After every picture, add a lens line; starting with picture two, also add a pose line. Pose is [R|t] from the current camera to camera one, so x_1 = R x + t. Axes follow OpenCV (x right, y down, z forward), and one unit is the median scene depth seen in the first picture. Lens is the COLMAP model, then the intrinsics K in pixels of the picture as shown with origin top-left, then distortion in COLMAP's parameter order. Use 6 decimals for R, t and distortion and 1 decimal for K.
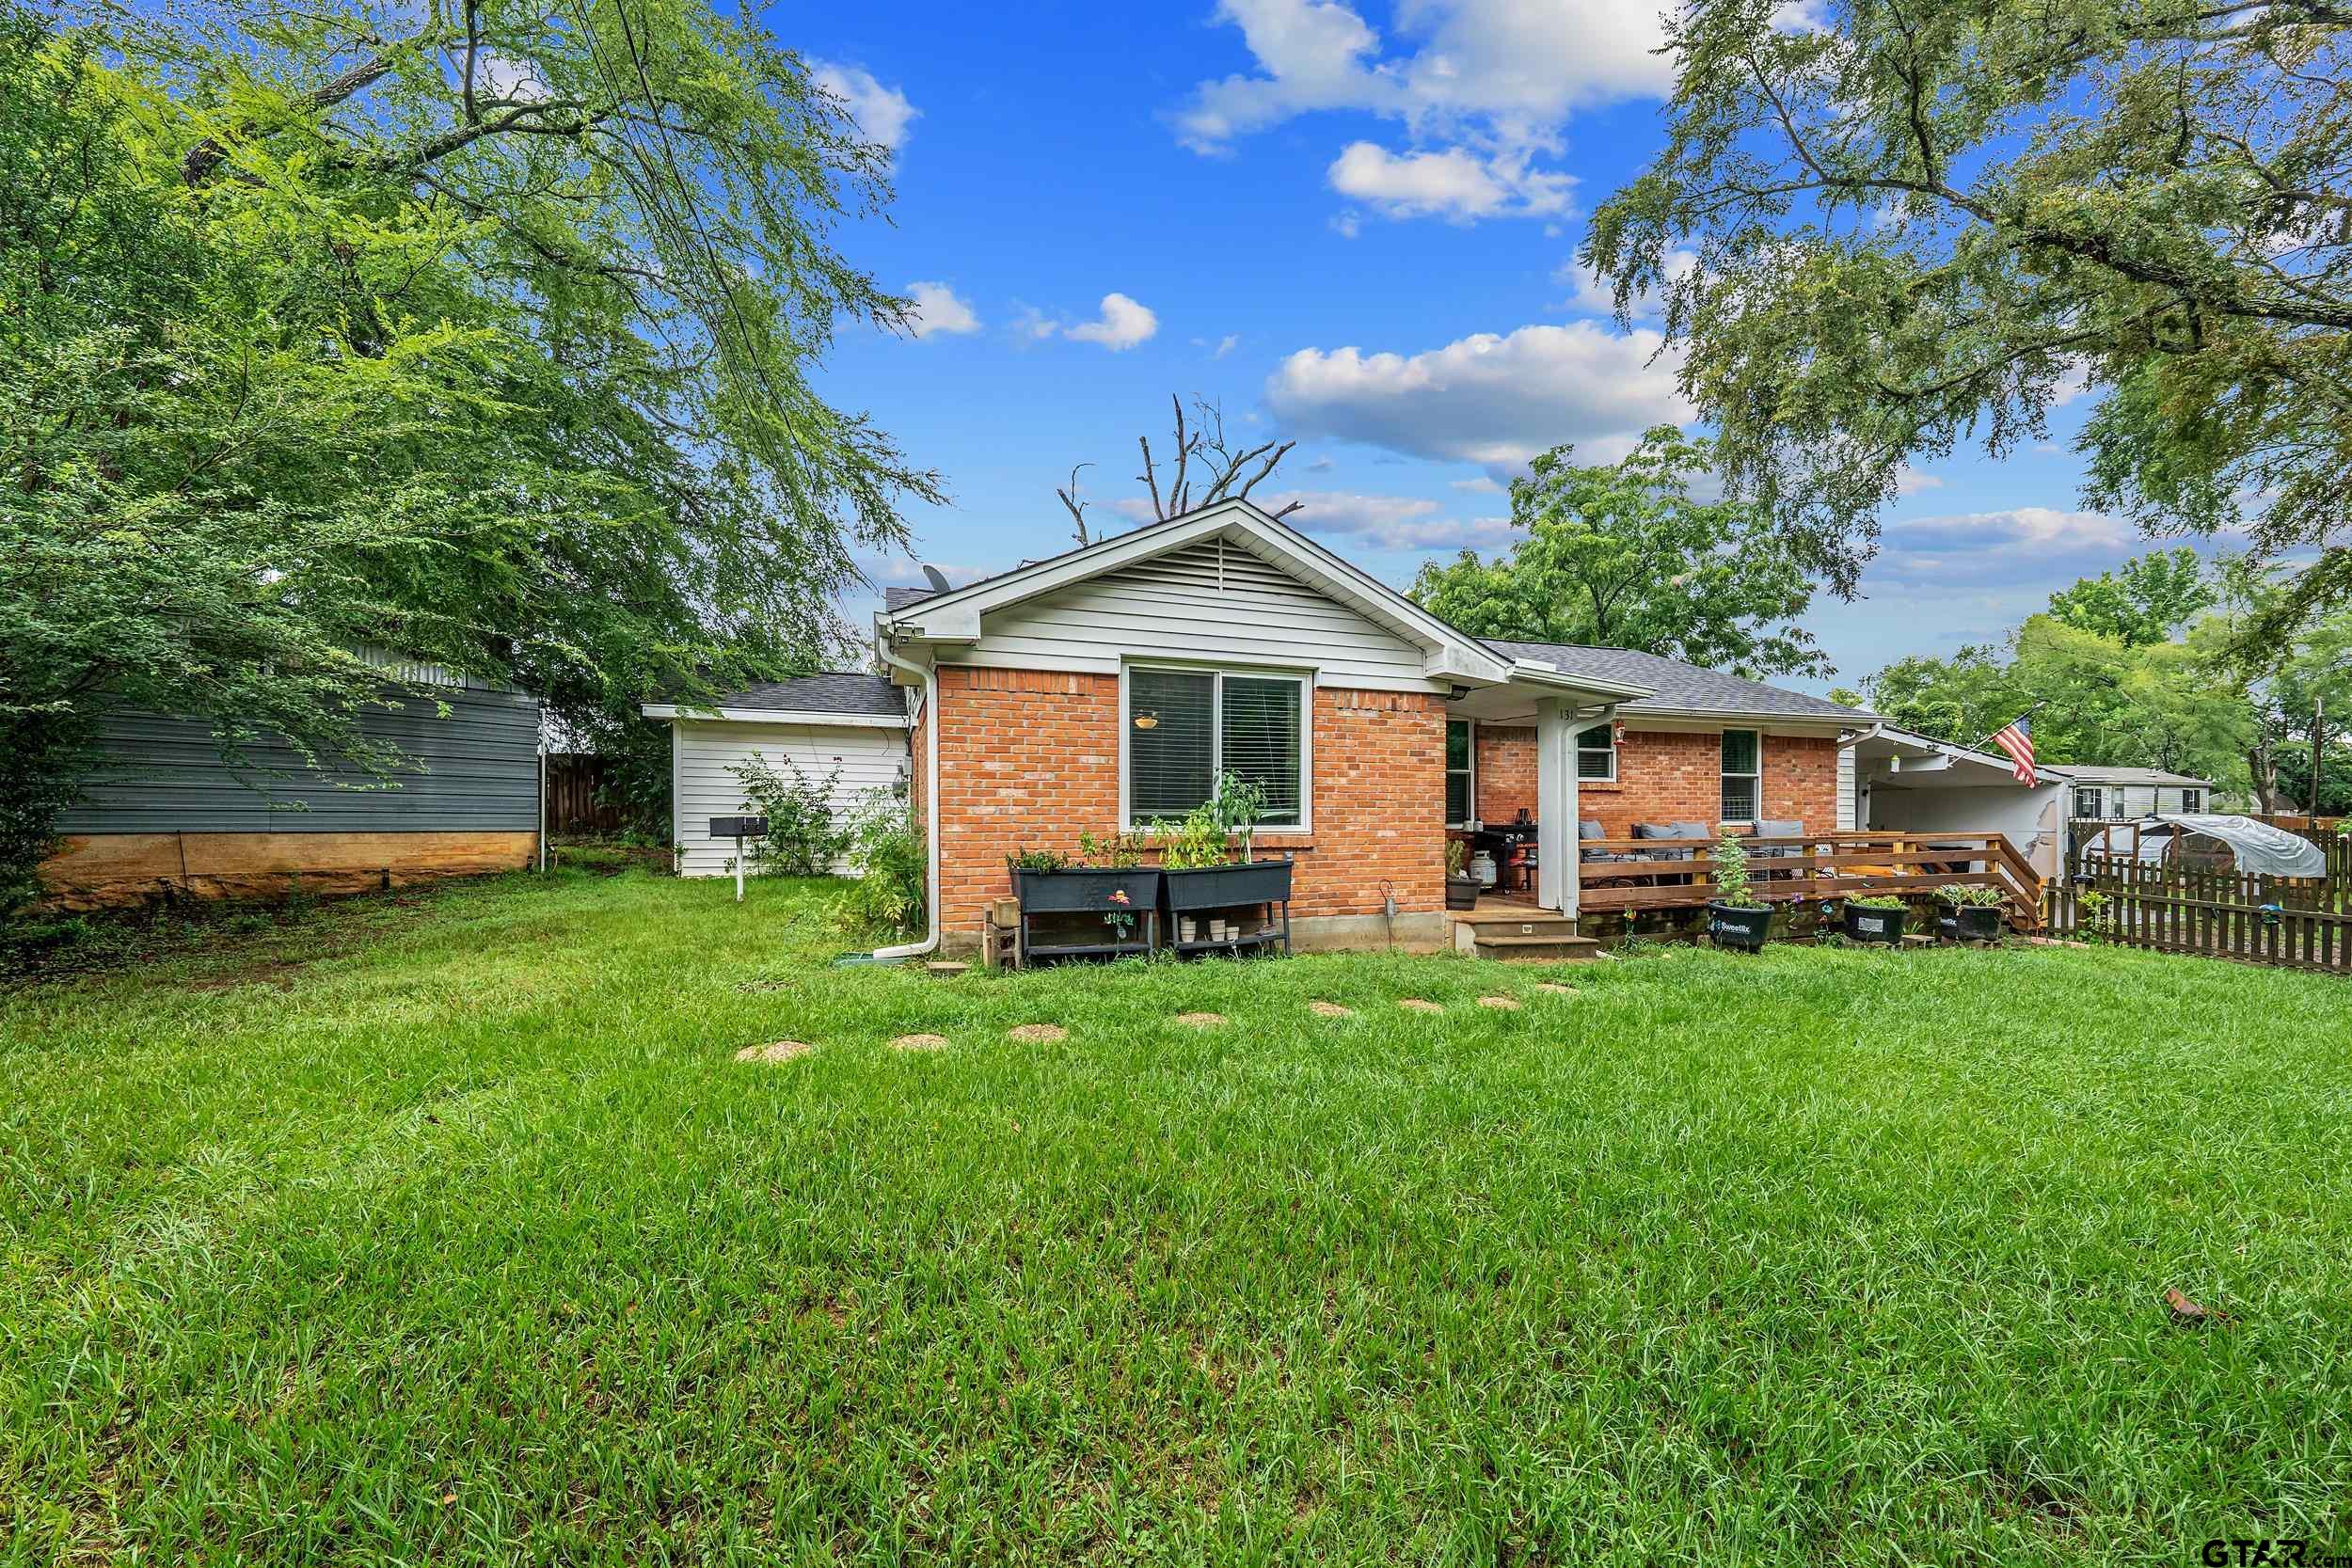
lens RADIAL K [[807.1, 0, 1178.7], [0, 807.1, 827.5], [0, 0, 1]] dist [-0.001278, -0.000080]
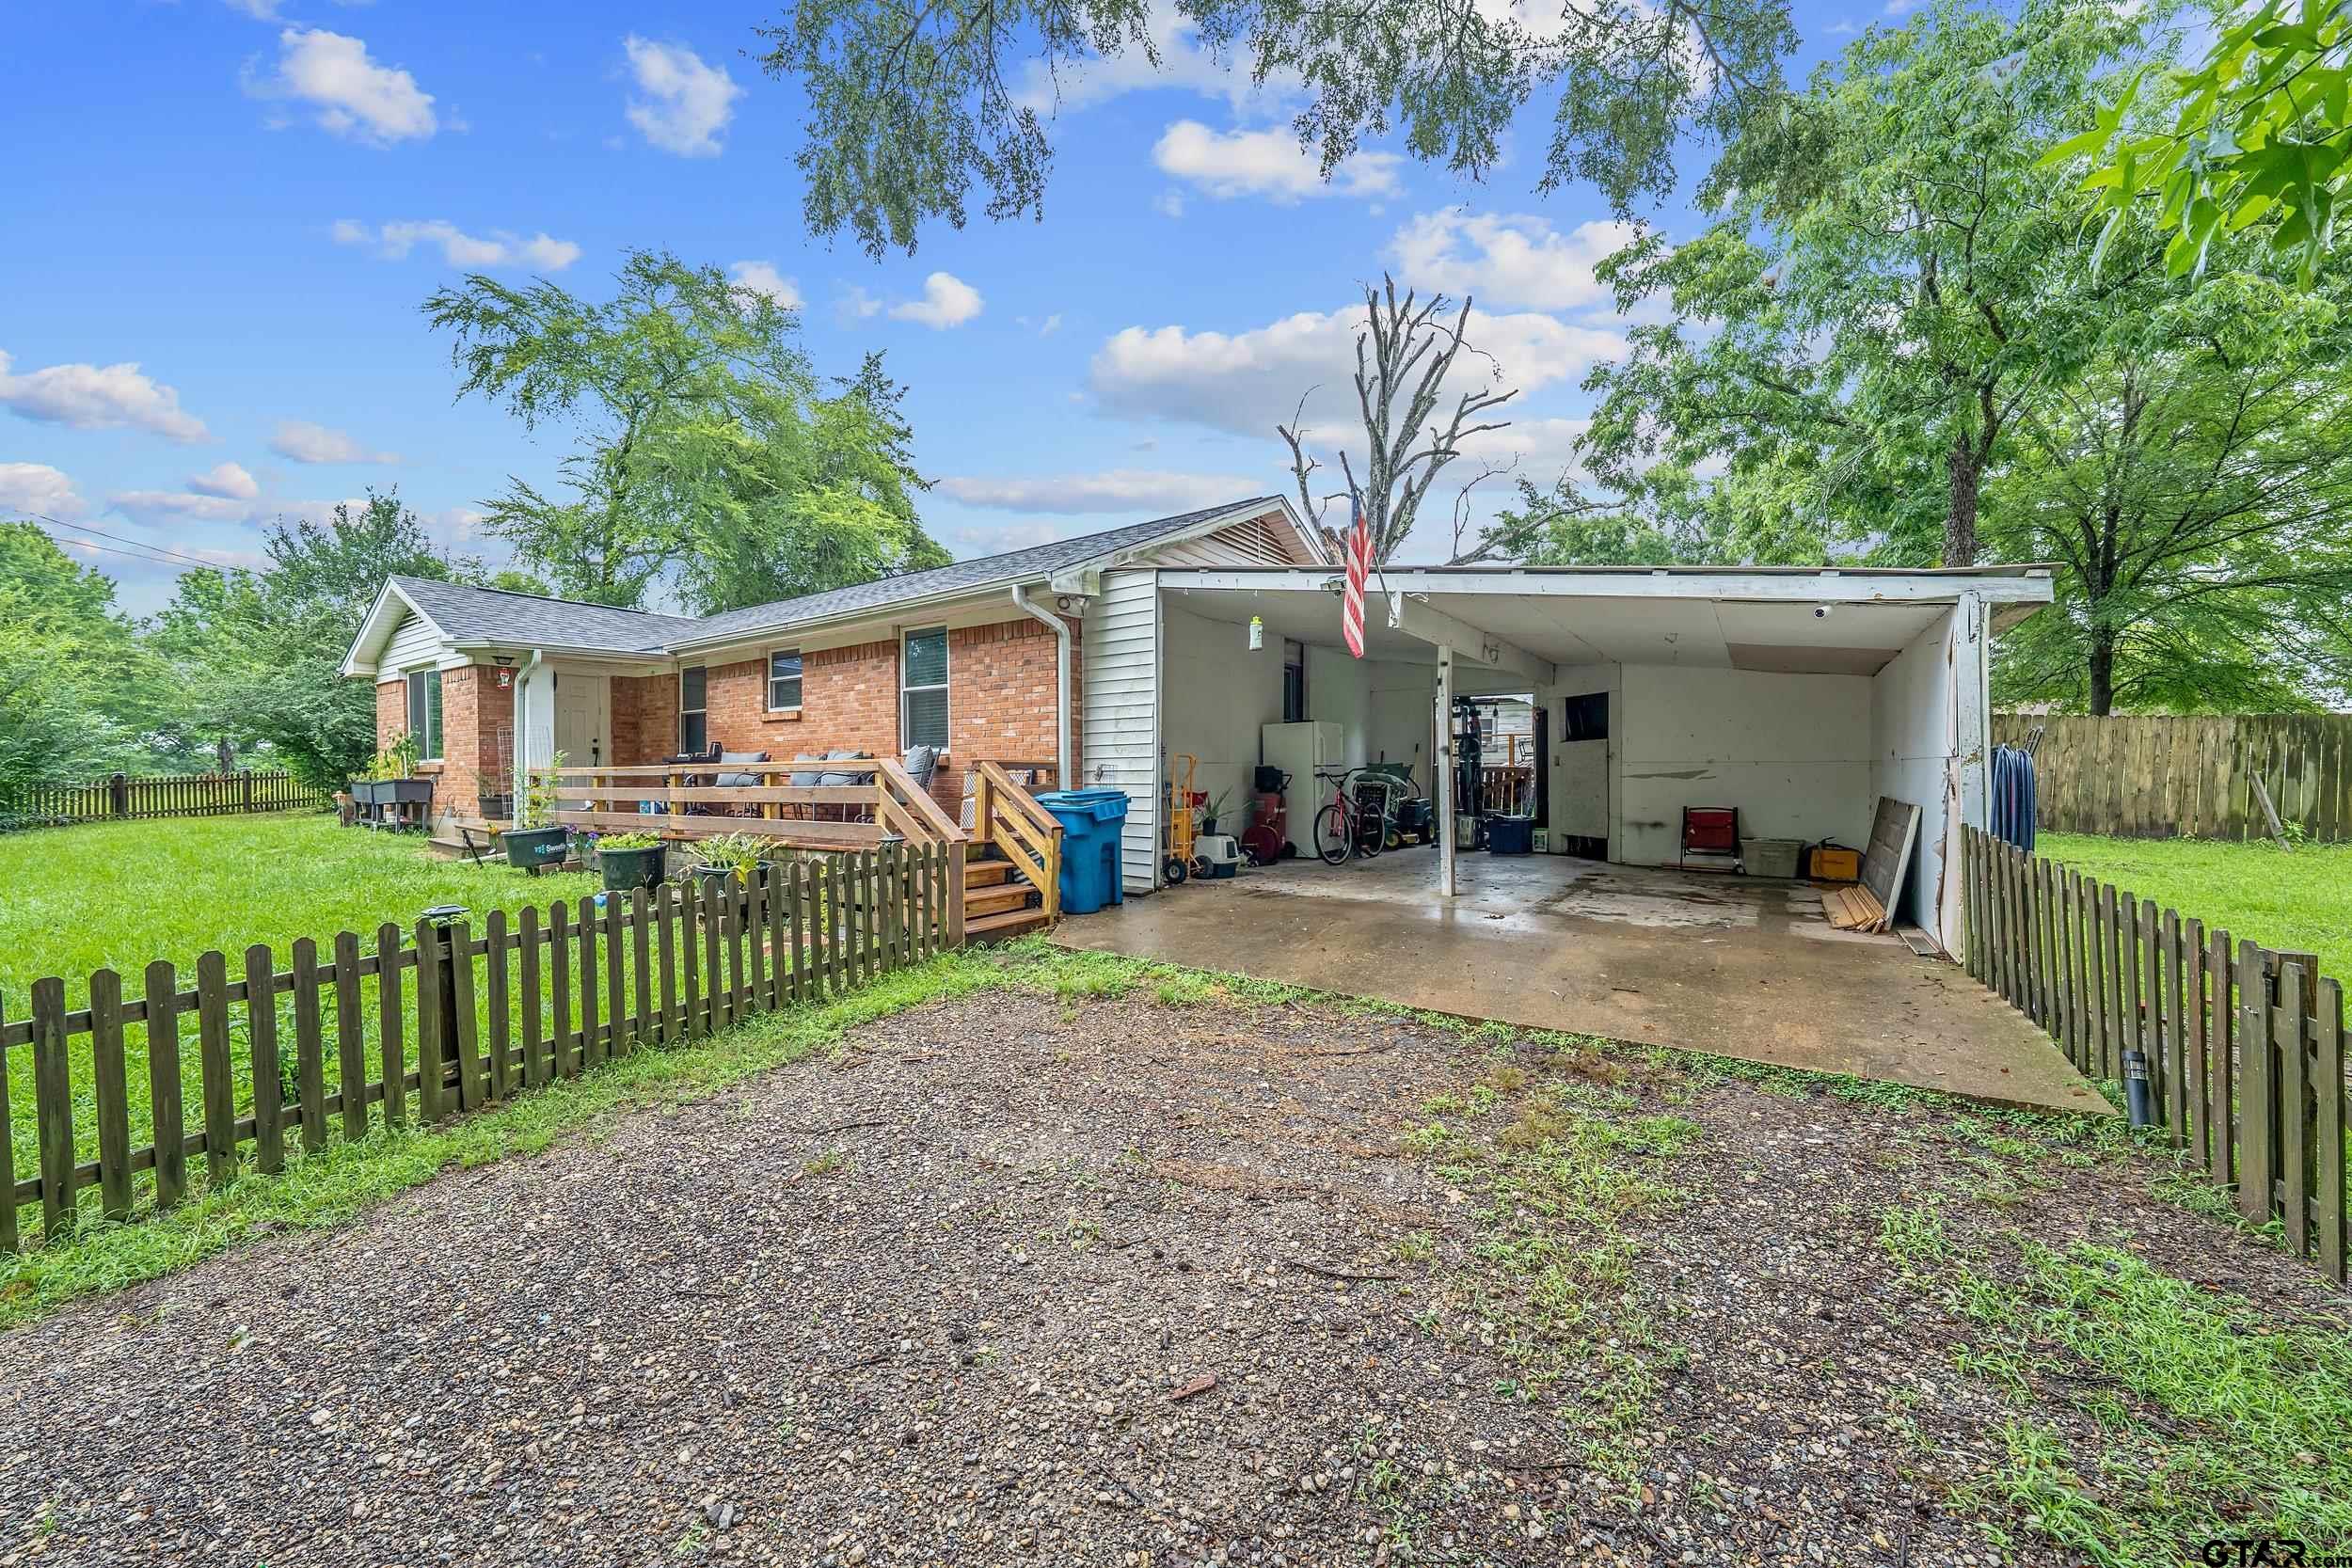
lens RADIAL K [[839.7, 0, 1165.7], [0, 839.7, 790.4], [0, 0, 1]] dist [0.000400, 0.000023]
pose [[0.603781, 0.014732, -0.797014, 2.321074], [-0.006055, 0.999885, 0.013895, 0.029313], [0.797127, -0.003563, 0.603801, 1.118081]]
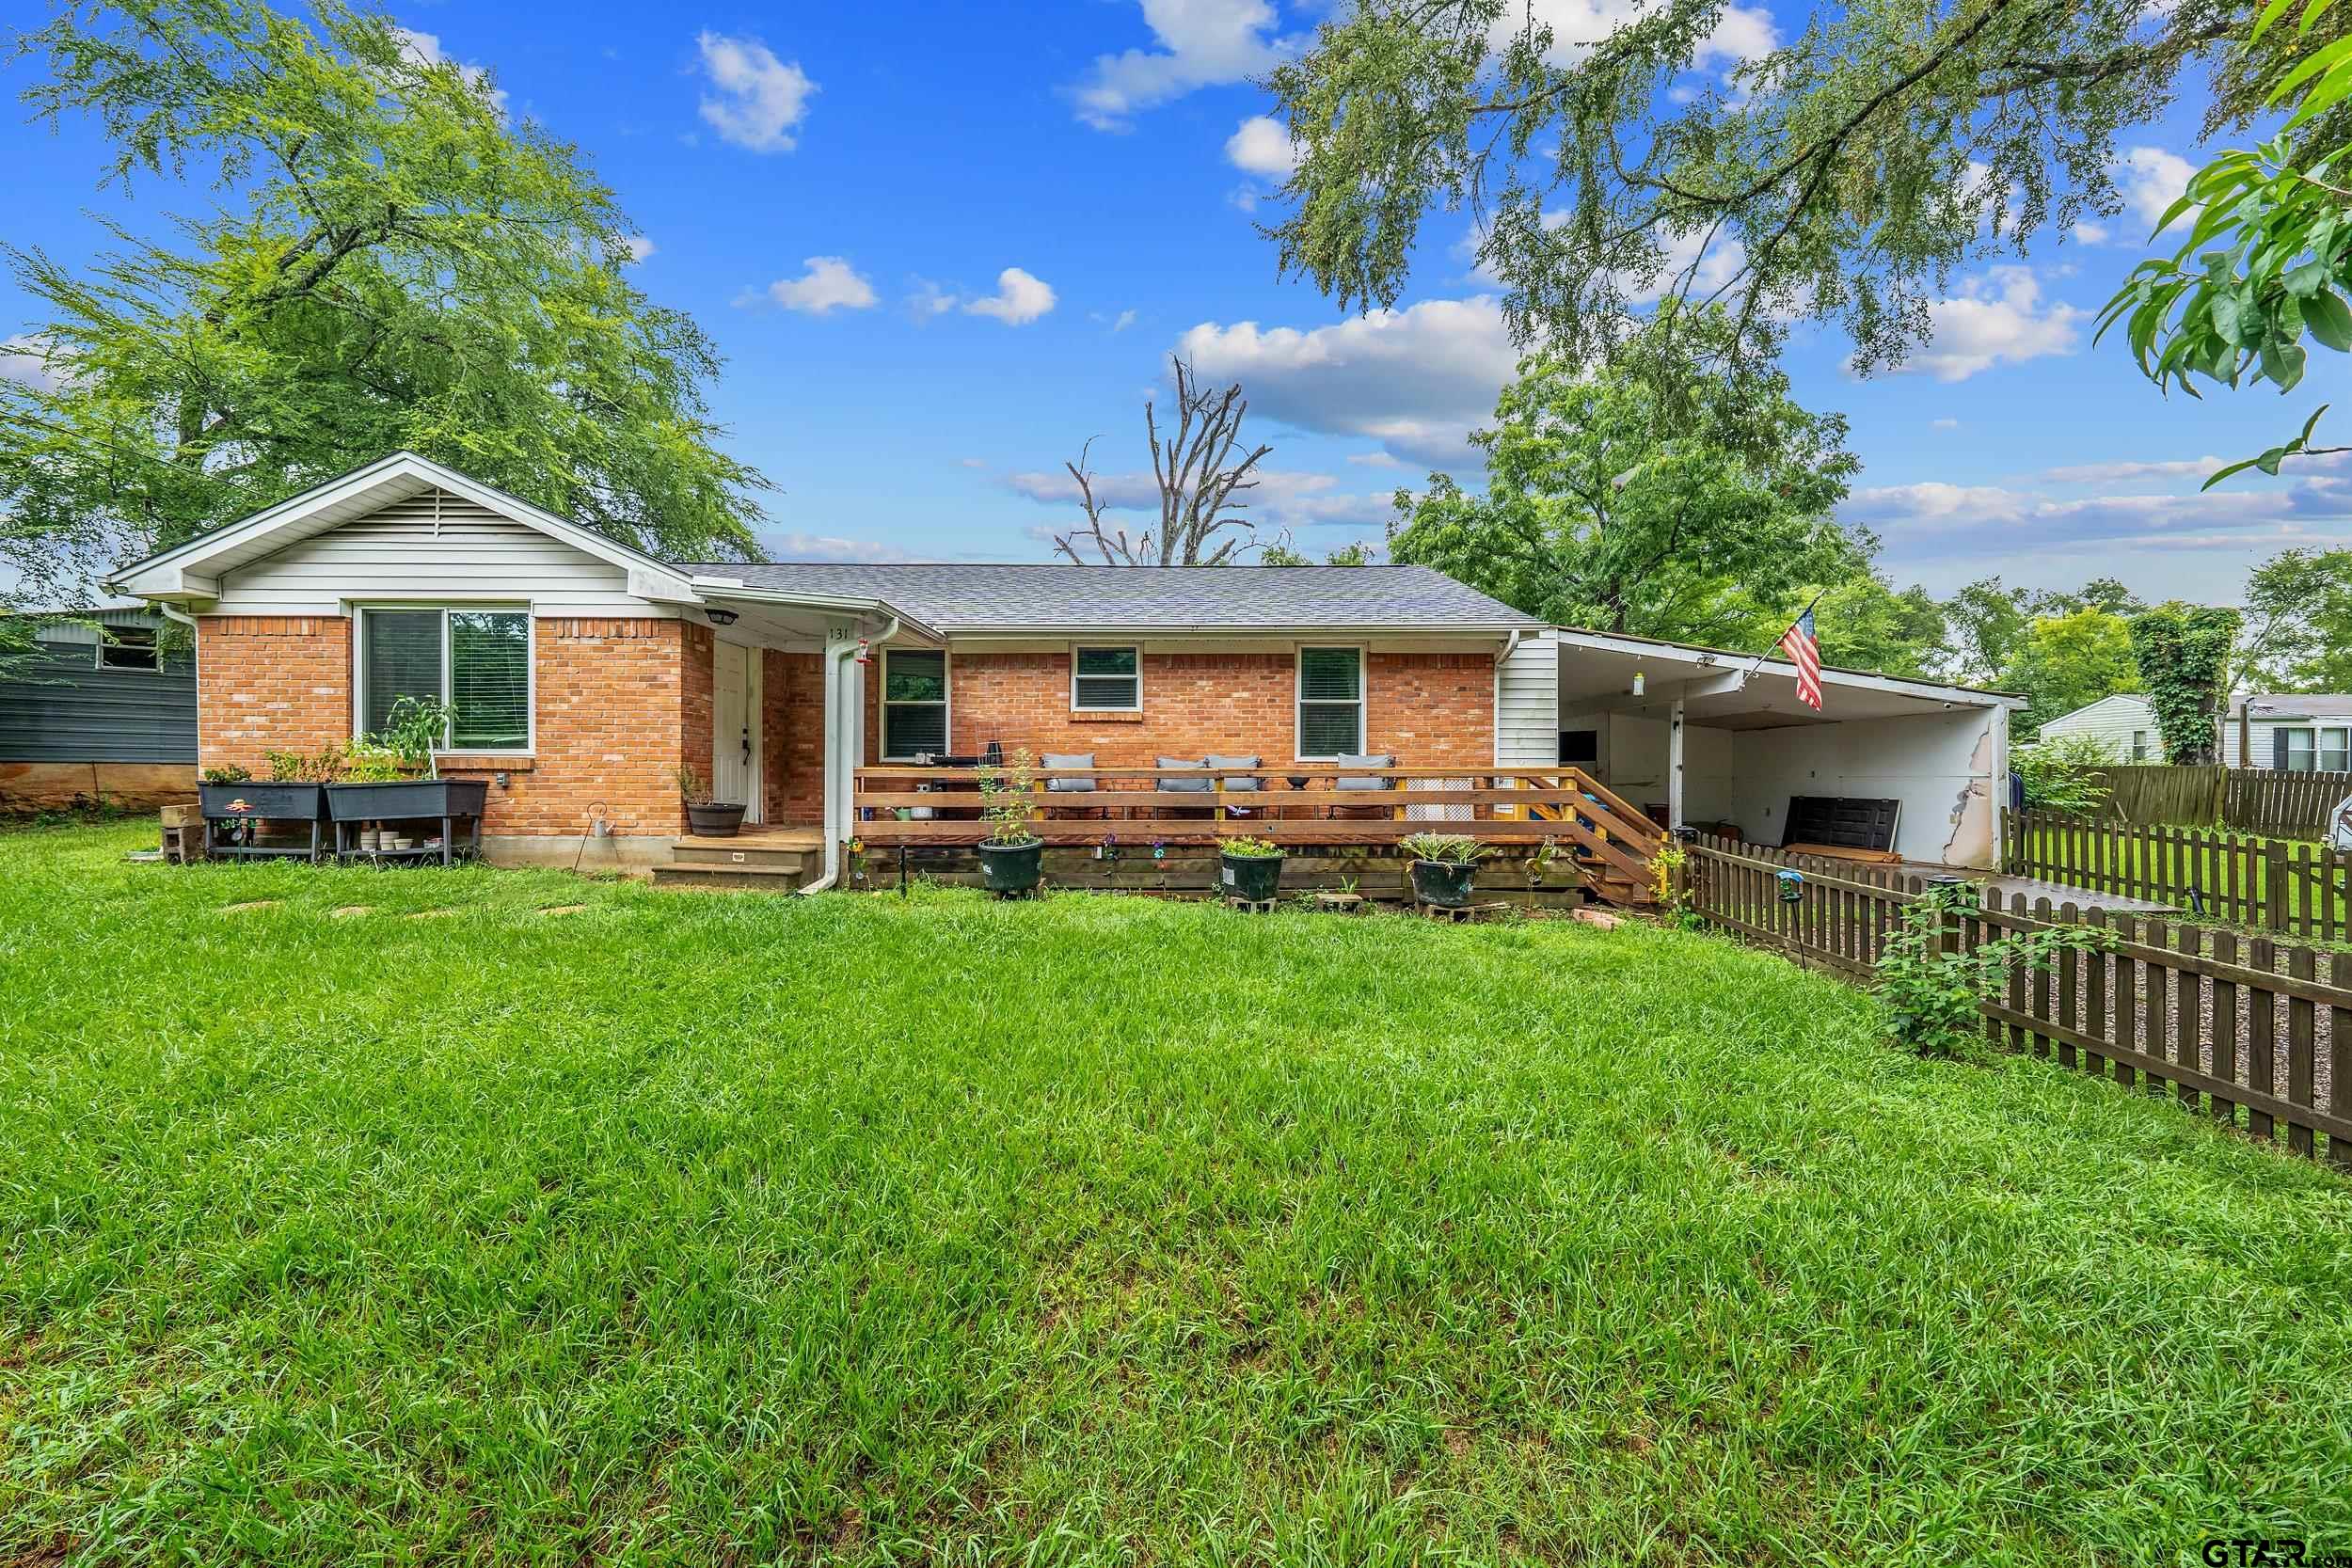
lens RADIAL K [[779.9, 0, 1173.7], [0, 779.9, 782.2], [0, 0, 1]] dist [-0.002608, -0.000186]
pose [[0.948857, 0.005953, -0.315650, 1.267623], [-0.008668, 0.999937, -0.007197, 0.040453], [0.315587, 0.009565, 0.948848, 0.293545]]
